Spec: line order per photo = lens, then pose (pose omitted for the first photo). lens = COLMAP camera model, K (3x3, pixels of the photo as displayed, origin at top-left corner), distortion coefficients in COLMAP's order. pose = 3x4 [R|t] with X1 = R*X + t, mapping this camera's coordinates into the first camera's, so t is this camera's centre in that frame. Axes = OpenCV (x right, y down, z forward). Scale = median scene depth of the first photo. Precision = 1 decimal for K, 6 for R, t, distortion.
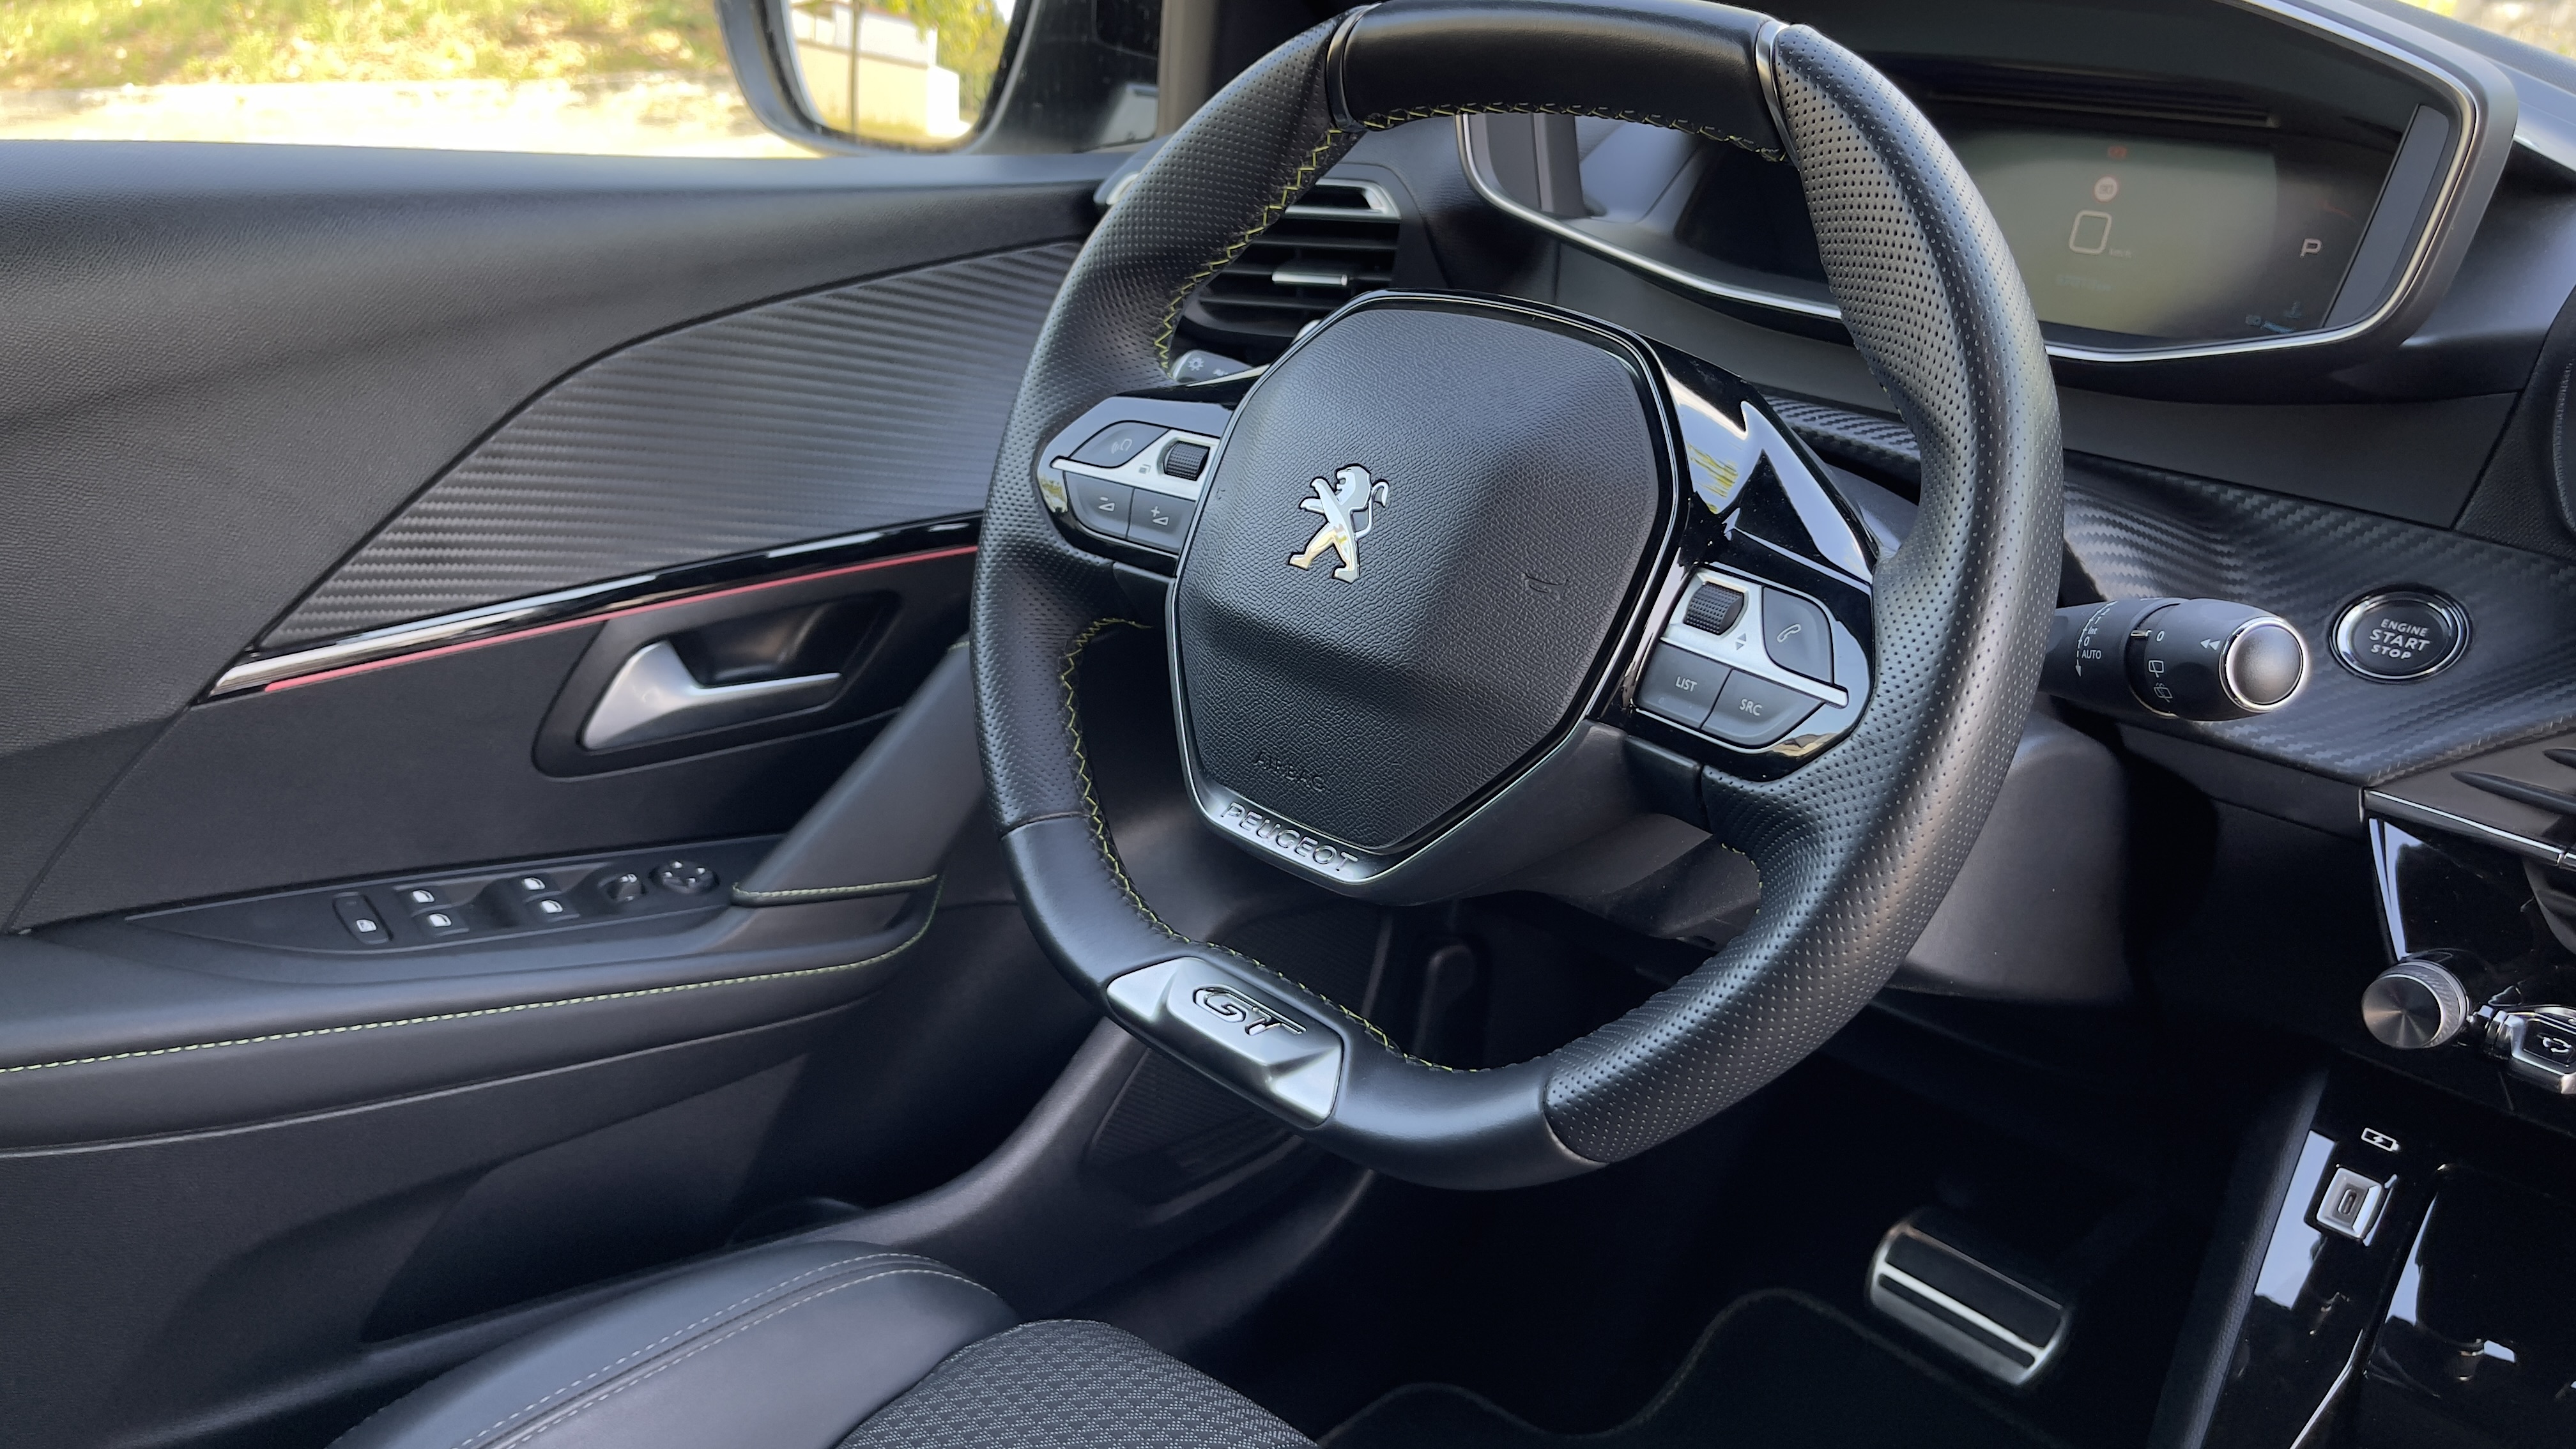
lens RADIAL K [[1963.0, 0, 1292.1], [0, 1963.0, 724.9], [0, 0, 1]] dist [0.046914, -0.047517]
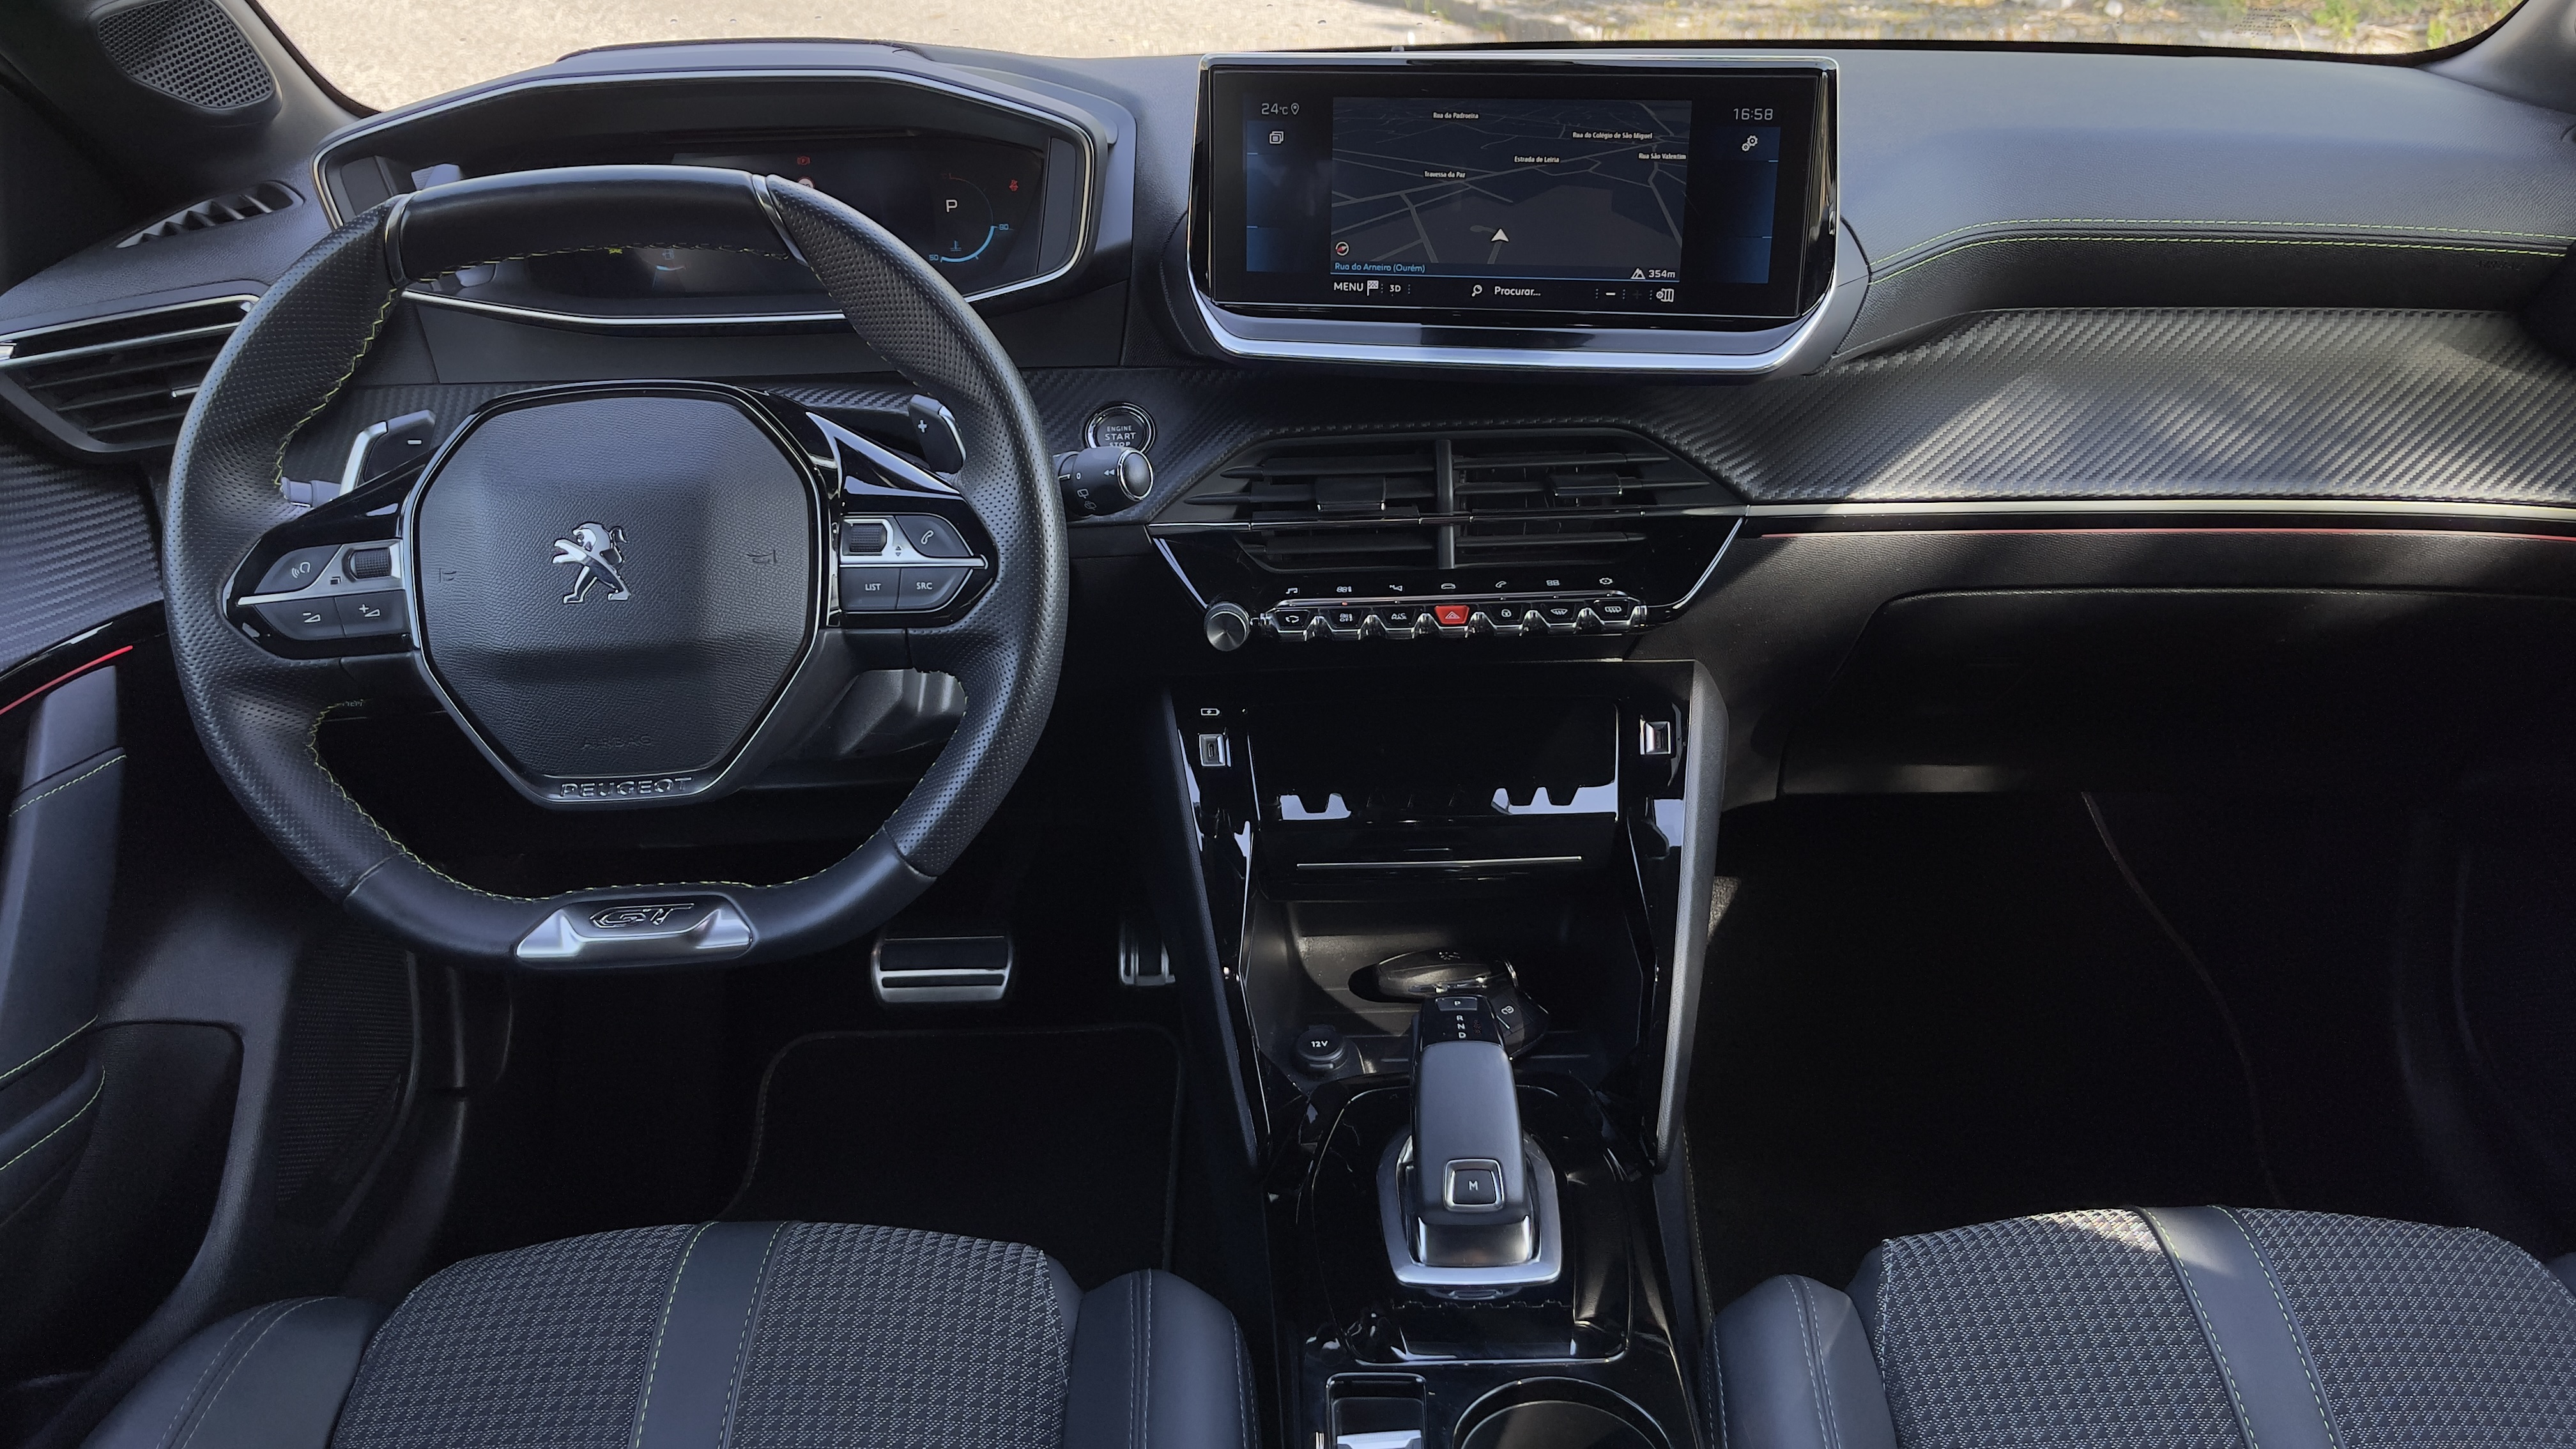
lens RADIAL K [[1994.0, 0, 1275.1], [0, 1994.0, 730.6], [0, 0, 1]] dist [0.057997, -0.071599]
pose [[0.682916, -0.372505, 0.628384, -0.488180], [0.324160, 0.925413, 0.196293, -0.095148], [-0.654635, 0.069645, 0.752730, -0.336530]]
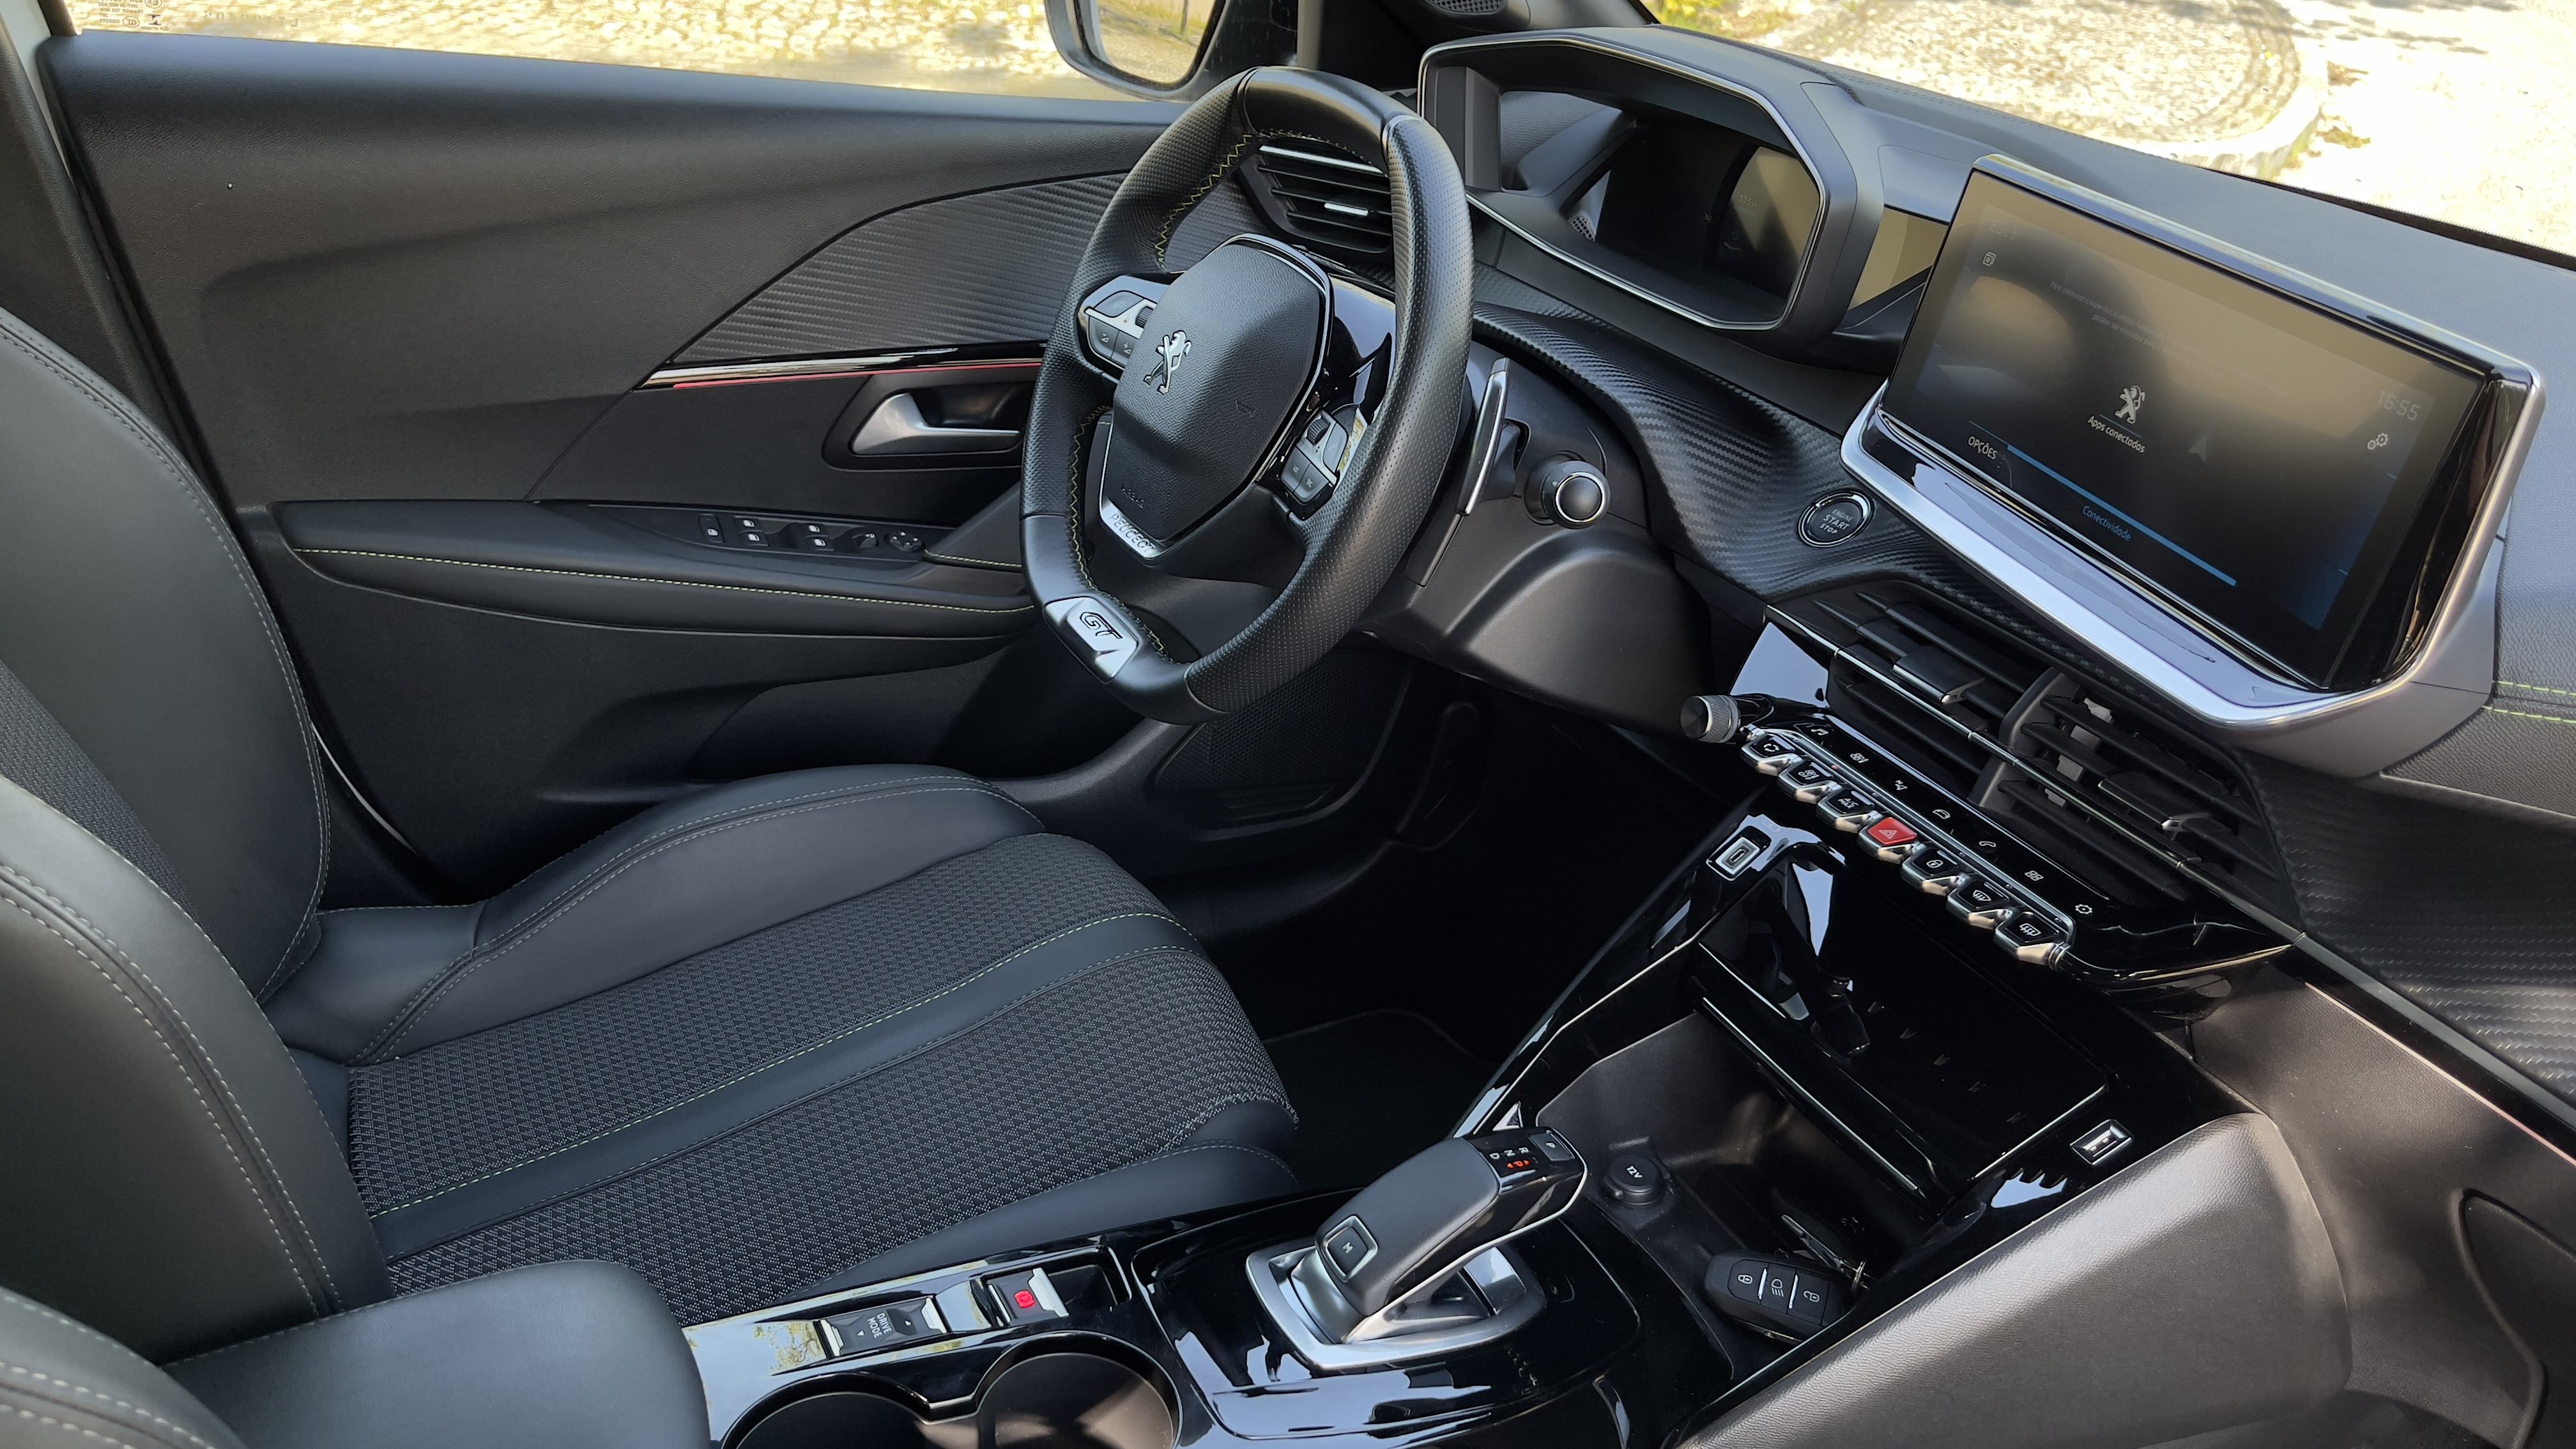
lens RADIAL K [[1991.6, 0, 1329.7], [0, 1991.6, 719.0], [0, 0, 1]] dist [0.061799, -0.082497]
pose [[0.959742, 0.166140, -0.226480, 0.532230], [-0.151099, 0.985084, 0.082327, 0.041521], [0.236779, -0.044792, 0.970530, -0.648824]]
